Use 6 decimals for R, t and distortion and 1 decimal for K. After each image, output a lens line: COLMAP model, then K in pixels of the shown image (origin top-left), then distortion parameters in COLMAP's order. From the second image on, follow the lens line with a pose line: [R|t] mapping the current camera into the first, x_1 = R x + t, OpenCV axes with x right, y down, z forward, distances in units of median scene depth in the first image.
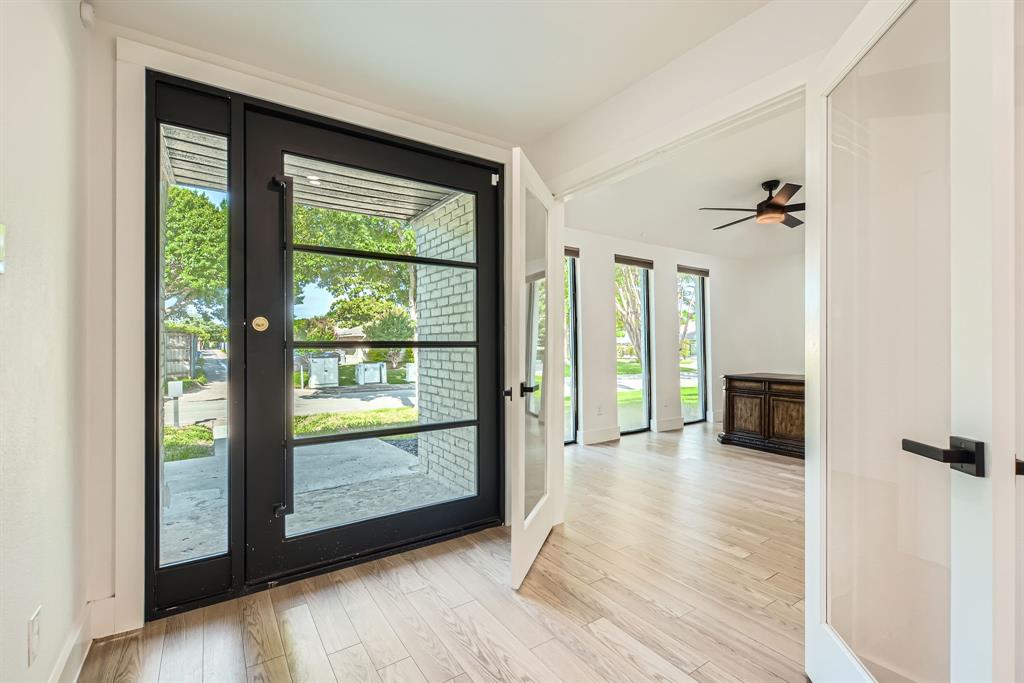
lens RADIAL K [[451.1, 0, 515.9], [0, 451.1, 347.6], [0, 0, 1]] dist [-0.005333, 0.000037]
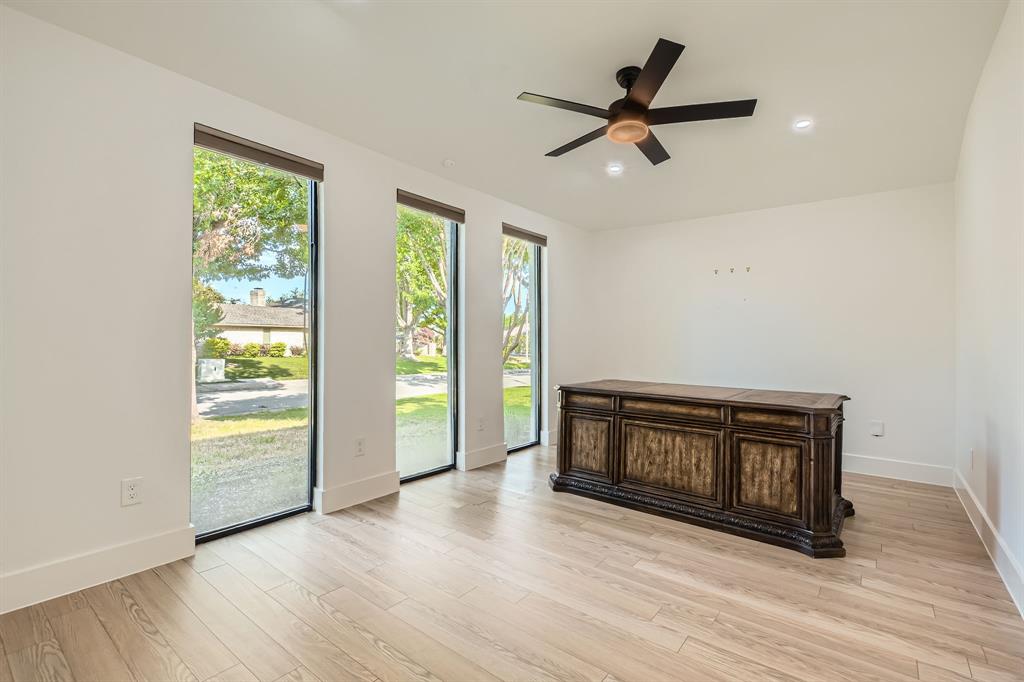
lens RADIAL K [[451.1, 0, 511.9], [0, 451.1, 340.5], [0, 0, 1]] dist [-0.005333, 0.000037]
pose [[0.958102, 0.016141, 0.285974, 0.206977], [-0.016186, 0.999867, -0.002207, -0.002312], [-0.285971, -0.002514, 0.958235, 0.388911]]
